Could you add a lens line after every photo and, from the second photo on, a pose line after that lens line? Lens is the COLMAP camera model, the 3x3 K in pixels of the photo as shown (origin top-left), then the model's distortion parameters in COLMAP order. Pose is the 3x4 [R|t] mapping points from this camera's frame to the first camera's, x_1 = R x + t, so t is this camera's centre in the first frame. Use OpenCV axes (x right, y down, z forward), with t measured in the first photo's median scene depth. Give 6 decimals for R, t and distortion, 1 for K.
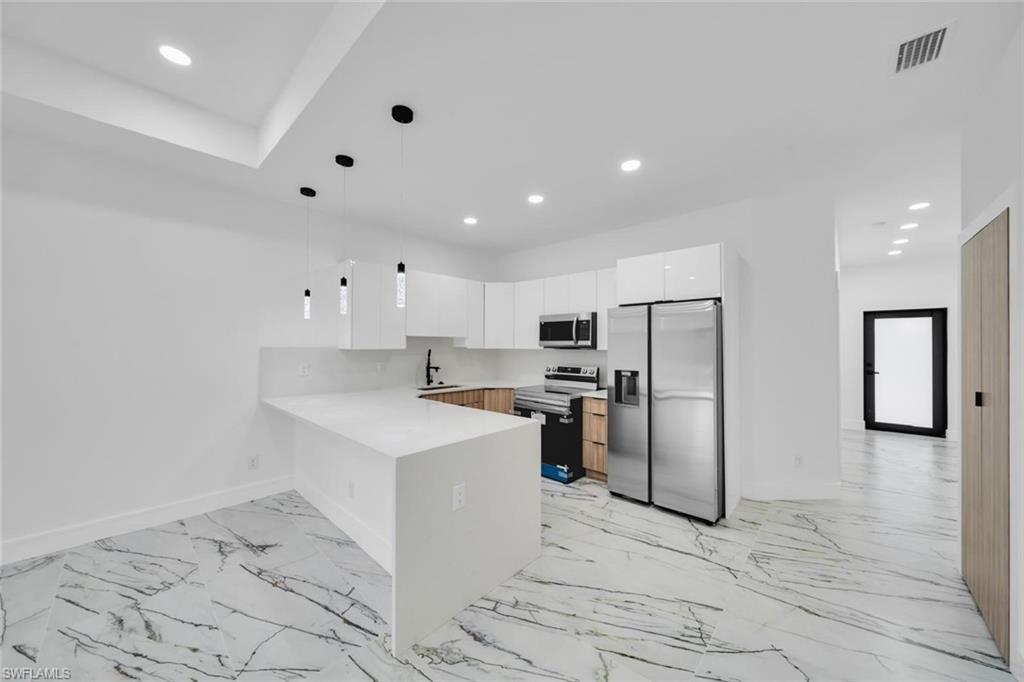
lens RADIAL K [[358.2, 0, 510.4], [0, 358.2, 341.2], [0, 0, 1]] dist [-0.000740, -0.000497]
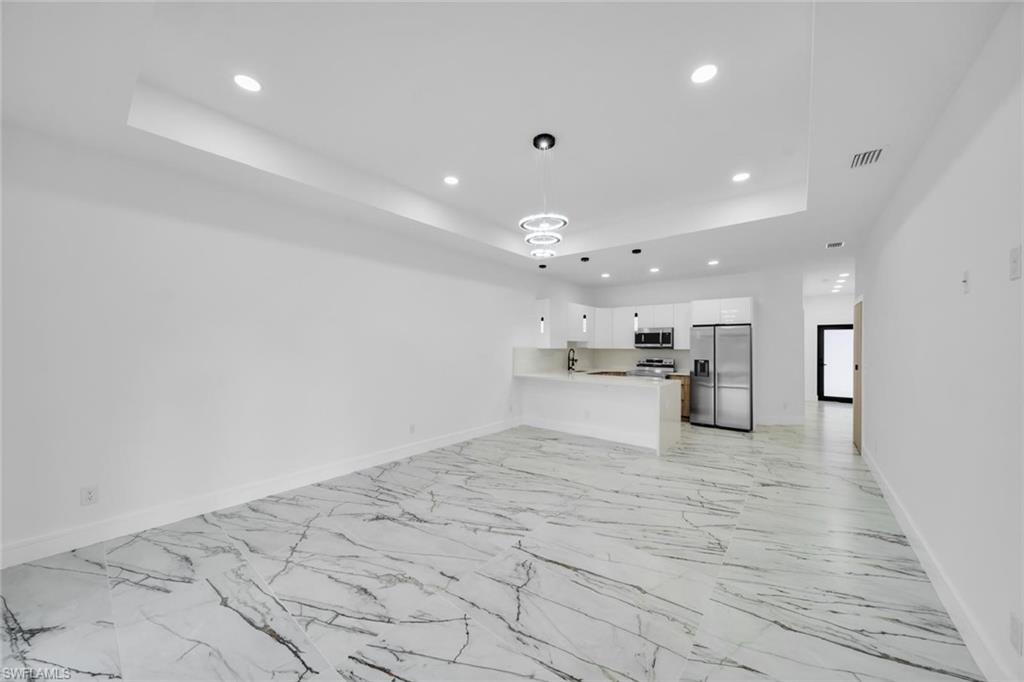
lens RADIAL K [[360.4, 0, 517.7], [0, 360.4, 344.8], [0, 0, 1]] dist [0.011892, -0.000084]
pose [[0.996535, 0.002916, 0.083128, -0.837803], [-0.003414, 0.999977, 0.005856, -0.007128], [-0.083109, -0.006119, 0.996522, -0.879650]]
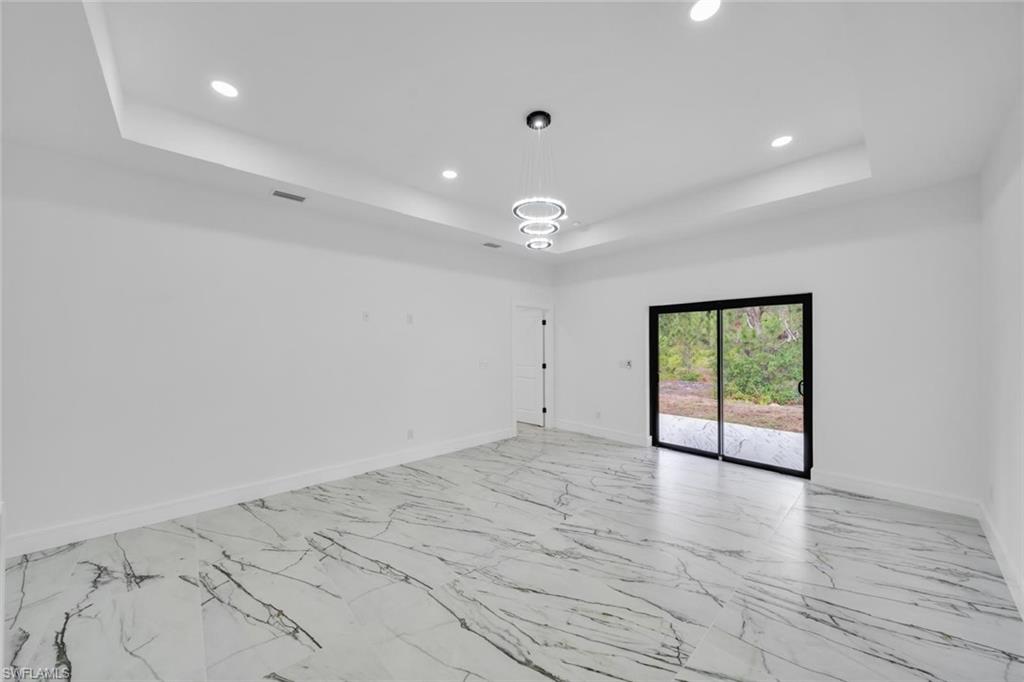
lens RADIAL K [[358.2, 0, 510.4], [0, 358.2, 341.2], [0, 0, 1]] dist [-0.000740, -0.000497]
pose [[-0.996549, -0.000153, 0.083001, -0.703707], [-0.001816, 0.999799, -0.019968, 0.007232], [-0.082982, -0.020050, -0.996349, 0.820192]]
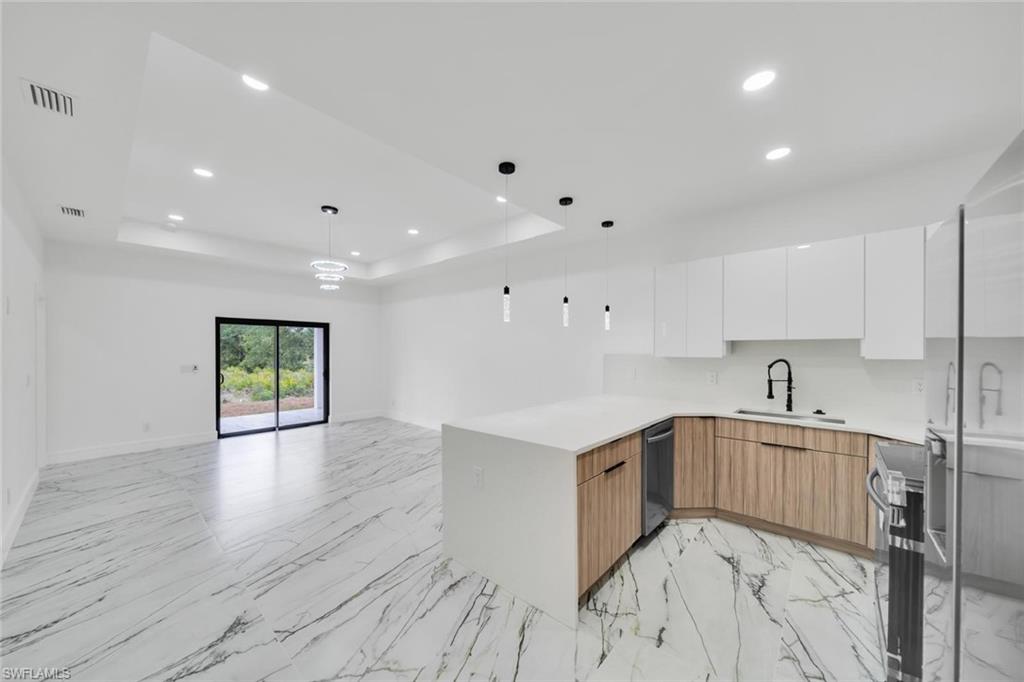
lens RADIAL K [[359.8, 0, 515.1], [0, 359.8, 352.8], [0, 0, 1]] dist [-0.022455, -0.000067]
pose [[0.041832, 0.003272, -0.999119, 0.612893], [0.008132, 0.999960, 0.003616, 0.007416], [0.999092, -0.008276, 0.041804, 0.624404]]
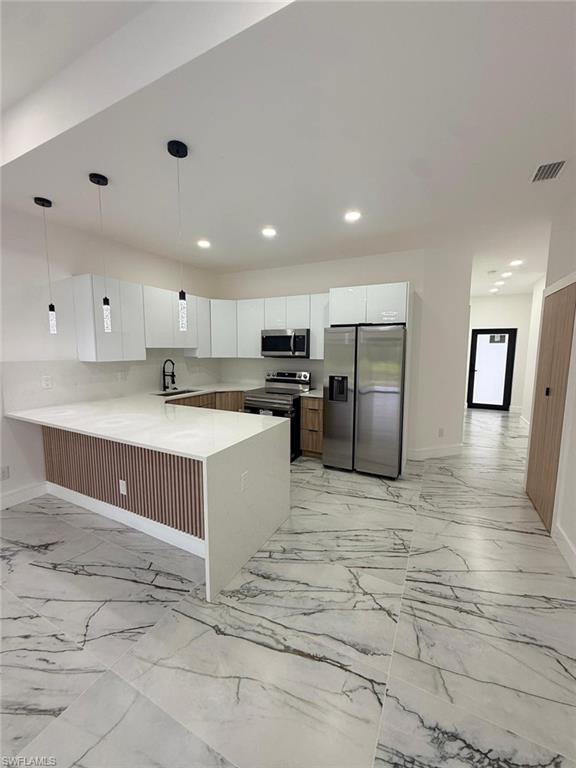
lens RADIAL K [[305.9, 0, 286.8], [0, 305.9, 381.7], [0, 0, 1]] dist [-0.001113, -0.000002]
pose [[0.962483, -0.029260, 0.269759, -0.164660], [-0.003228, 0.992864, 0.119209, -0.031219], [-0.271322, -0.115608, 0.955520, -0.031853]]
